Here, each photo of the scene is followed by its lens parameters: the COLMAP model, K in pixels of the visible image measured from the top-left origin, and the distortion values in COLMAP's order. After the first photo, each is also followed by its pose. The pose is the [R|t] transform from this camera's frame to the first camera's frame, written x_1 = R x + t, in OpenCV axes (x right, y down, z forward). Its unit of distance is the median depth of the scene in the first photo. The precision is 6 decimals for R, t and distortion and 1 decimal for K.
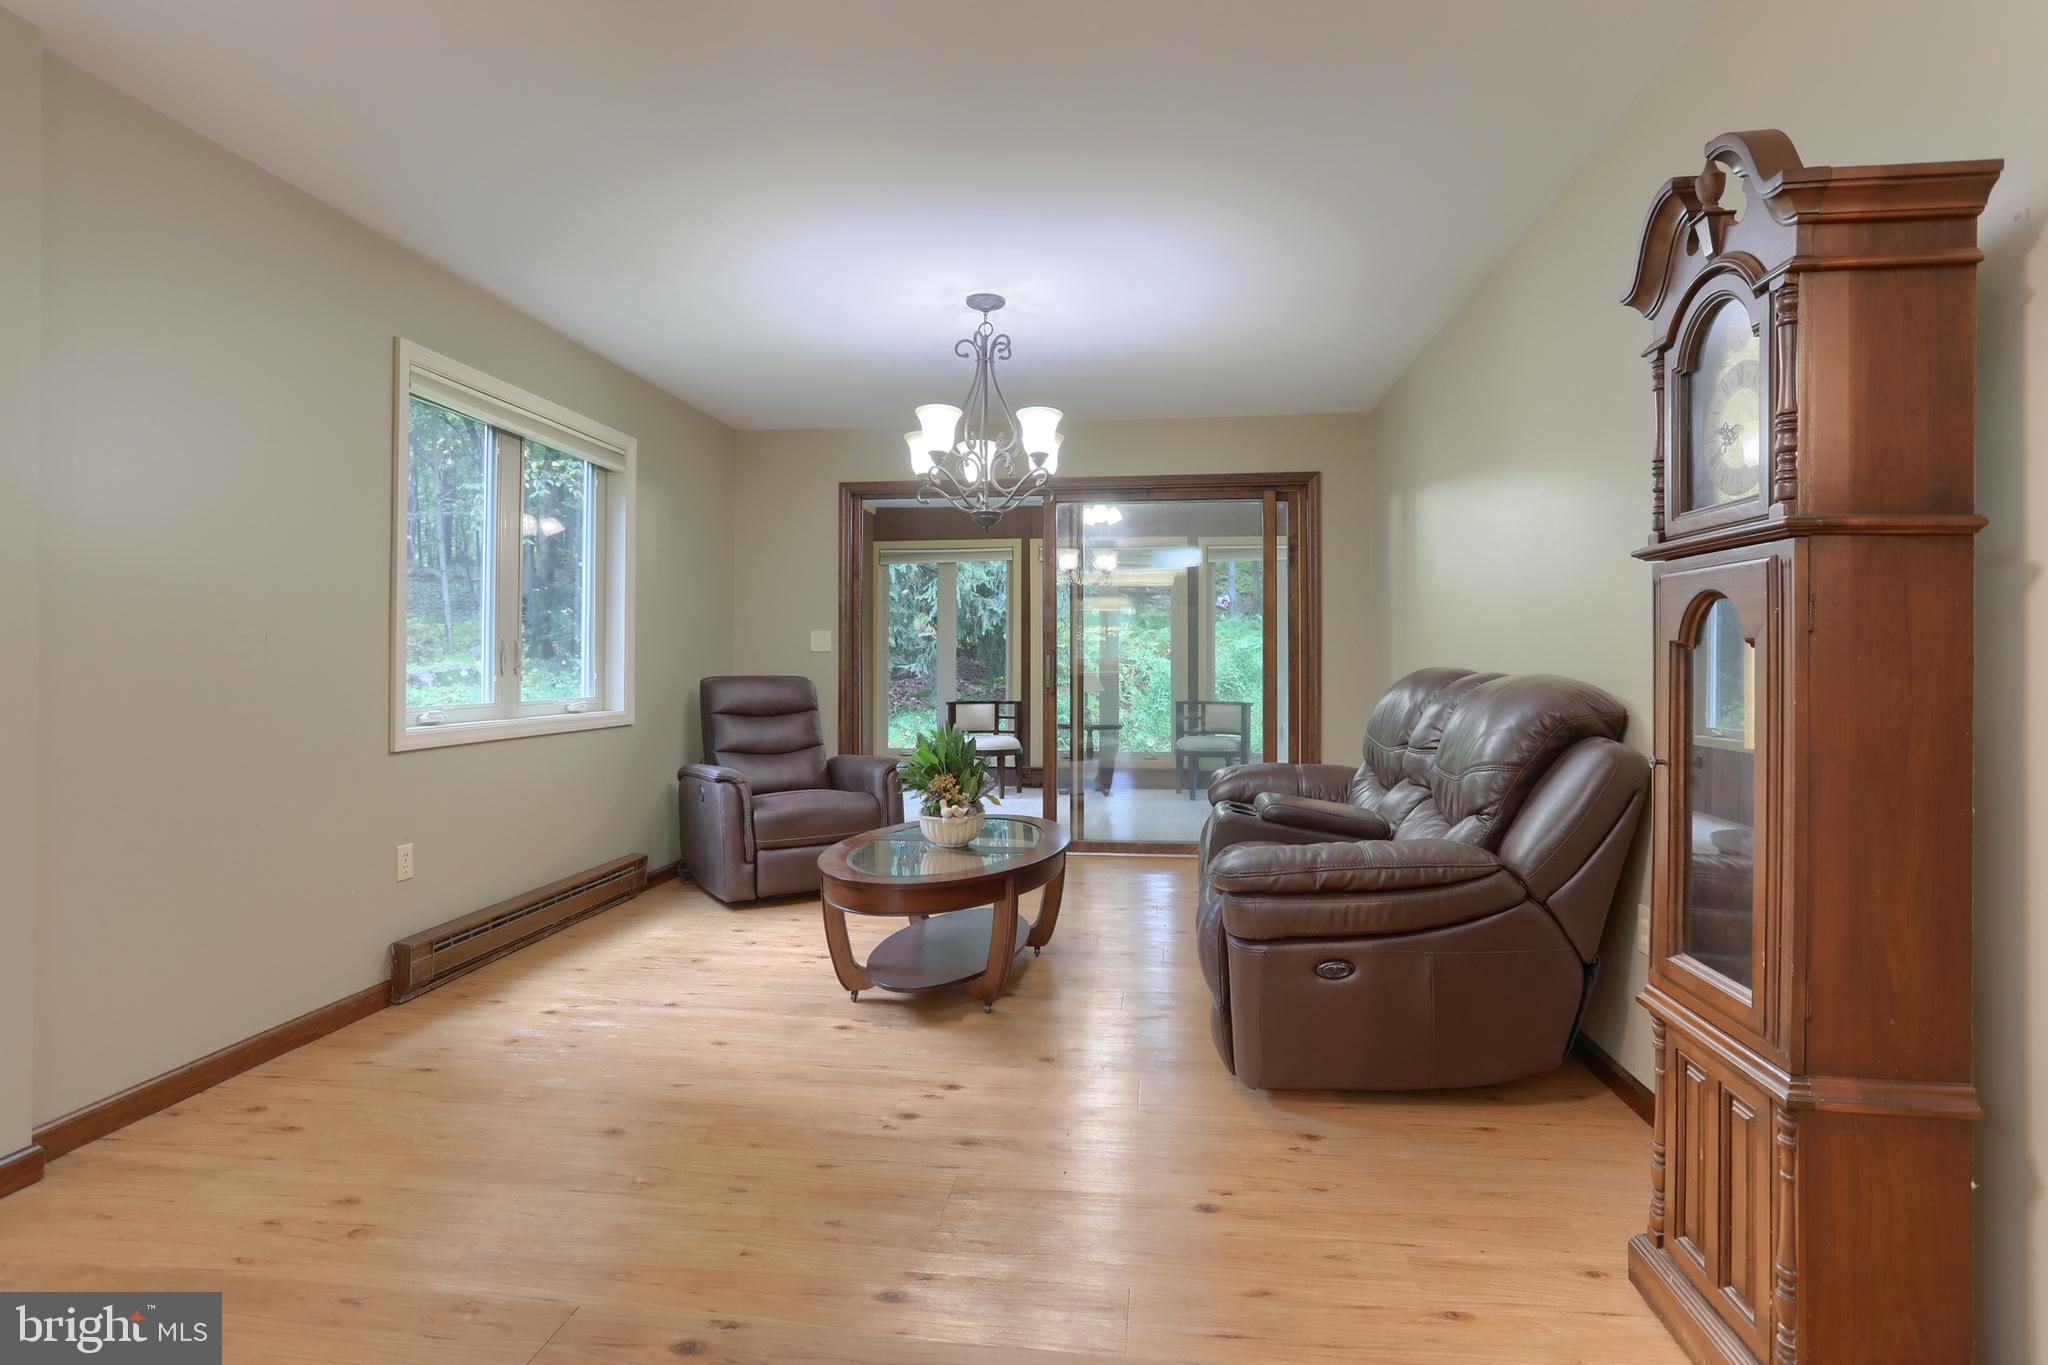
lens RADIAL K [[1031.3, 0, 1030.8], [0, 1031.3, 656.3], [0, 0, 1]] dist [-0.055125, 0.026590]
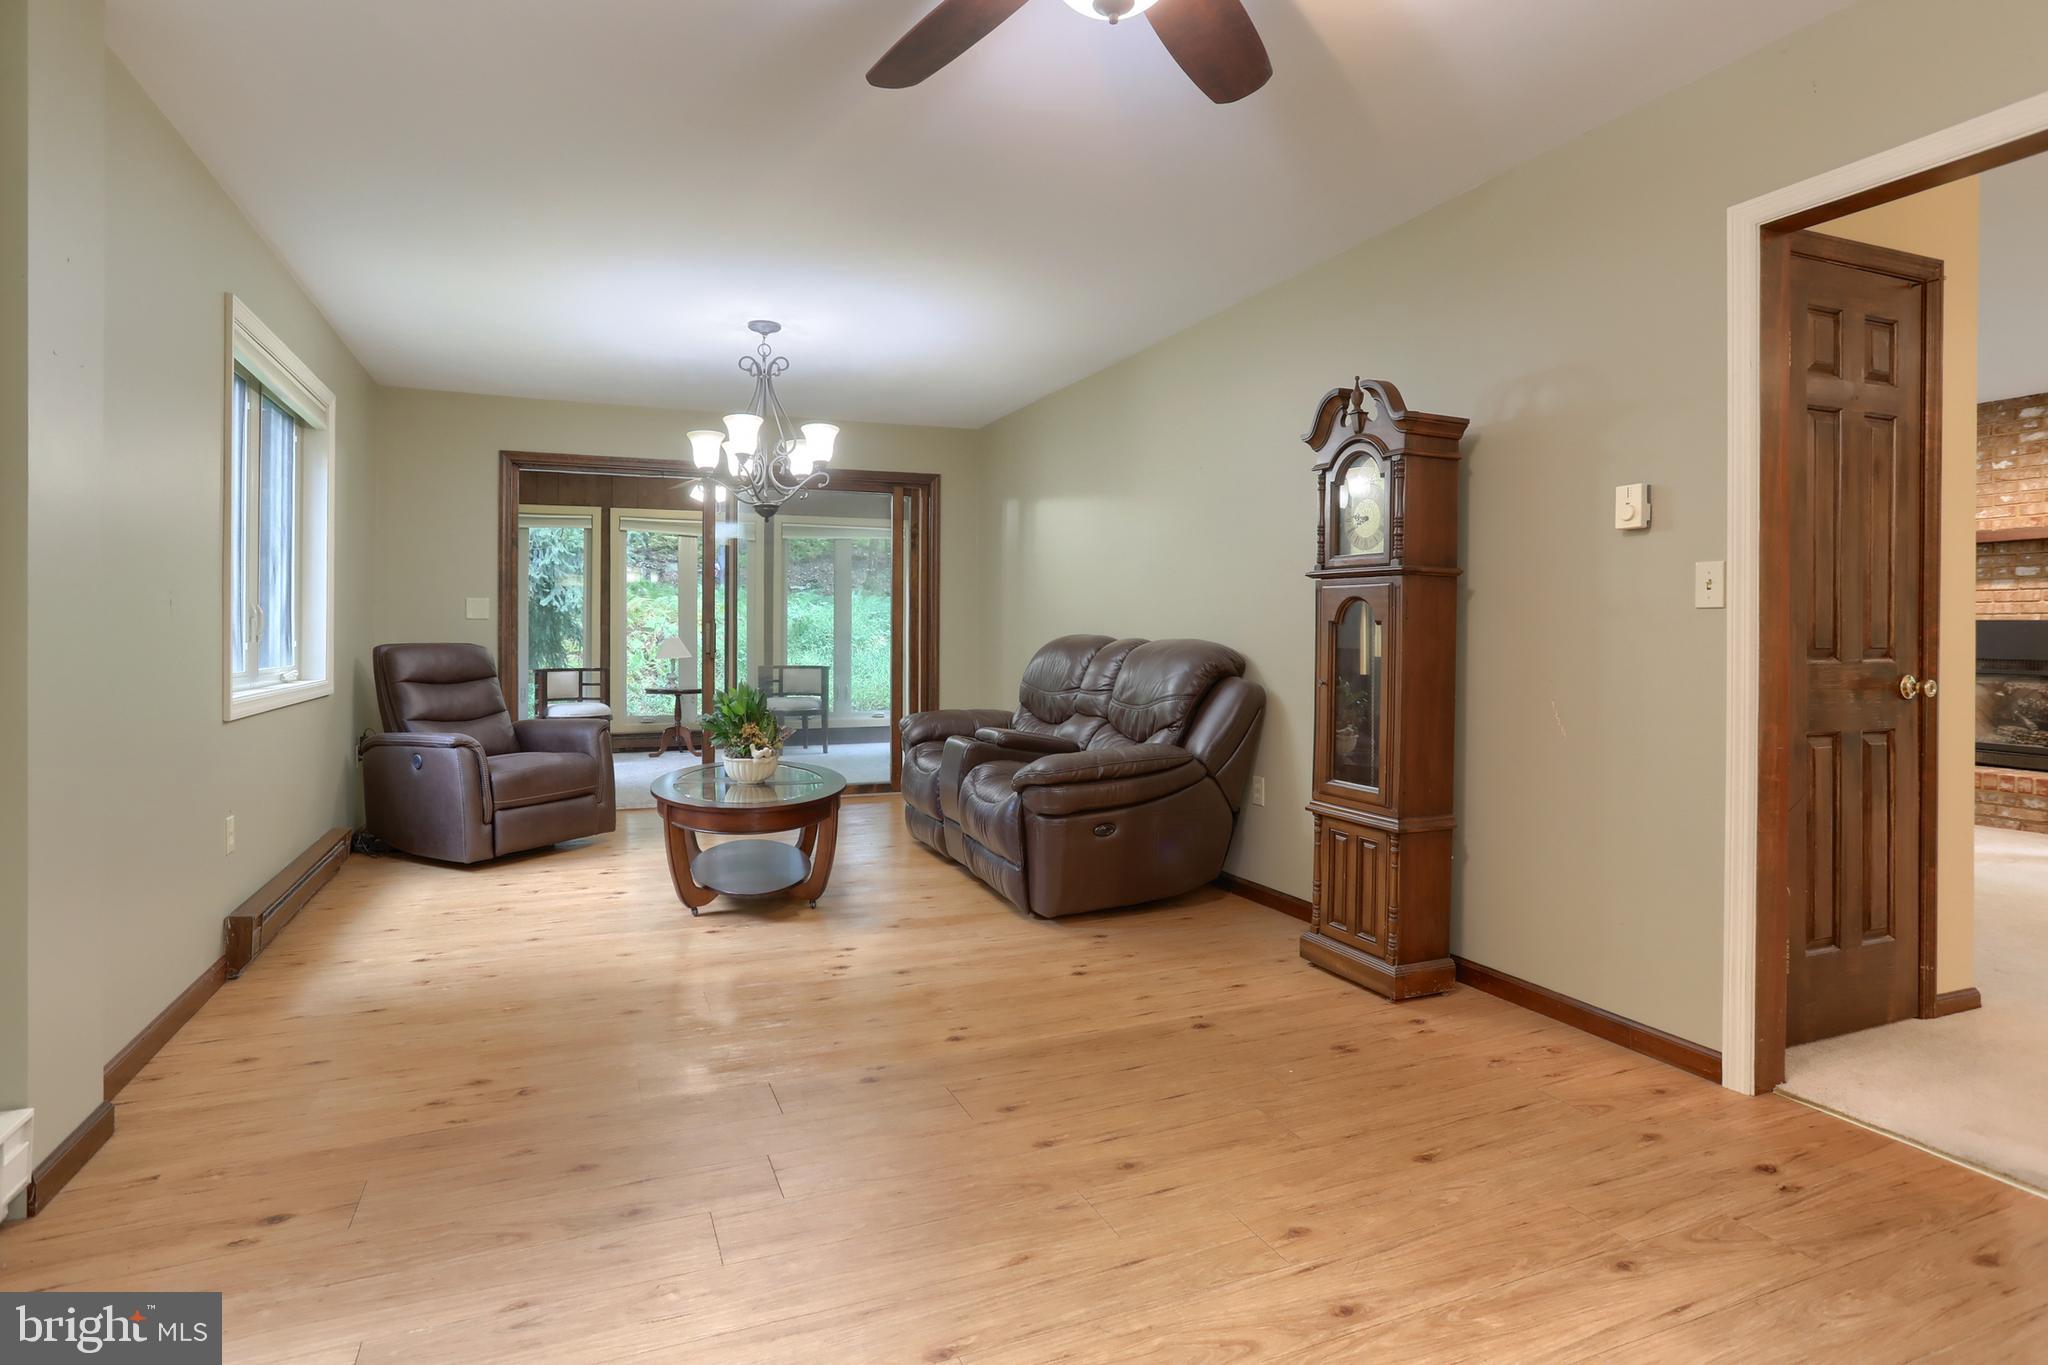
lens RADIAL K [[1031.3, 0, 1006.5], [0, 1031.3, 636.9], [0, 0, 1]] dist [-0.055125, 0.026590]
pose [[0.867890, -0.000502, 0.496757, -0.398433], [-0.005405, 0.999931, 0.010454, -0.001180], [-0.496727, -0.011757, 0.867827, -0.184428]]
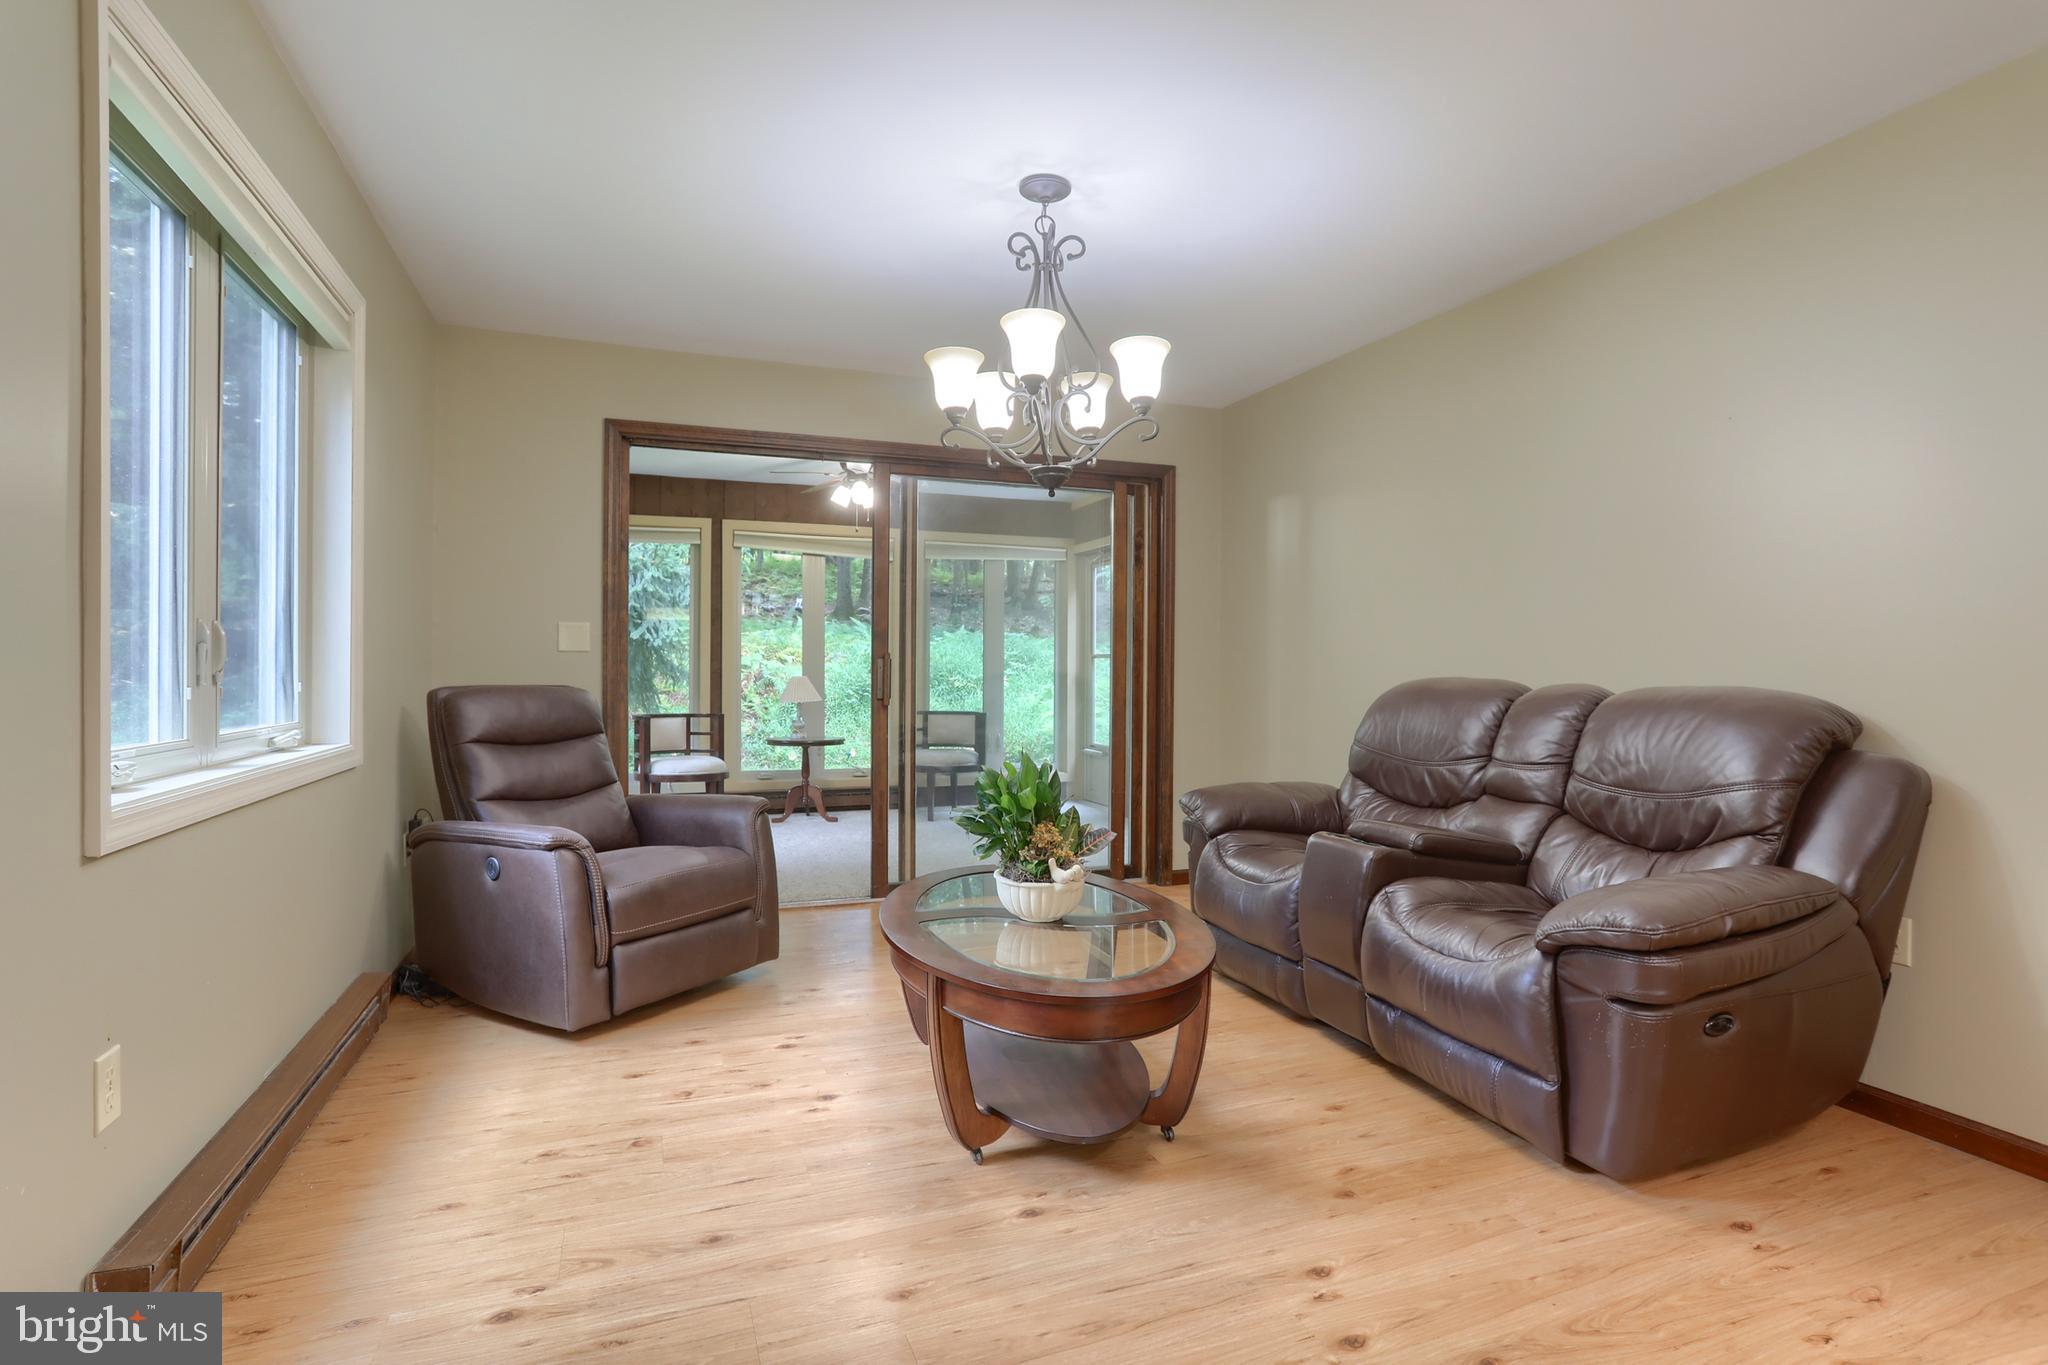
lens RADIAL K [[1031.3, 0, 1051.0], [0, 1031.3, 688.9], [0, 0, 1]] dist [-0.055125, 0.026590]
pose [[0.876762, -0.001785, 0.480922, -0.406587], [-0.010843, 0.999666, 0.023478, 0.002174], [-0.480803, -0.025799, 0.876449, 0.342286]]
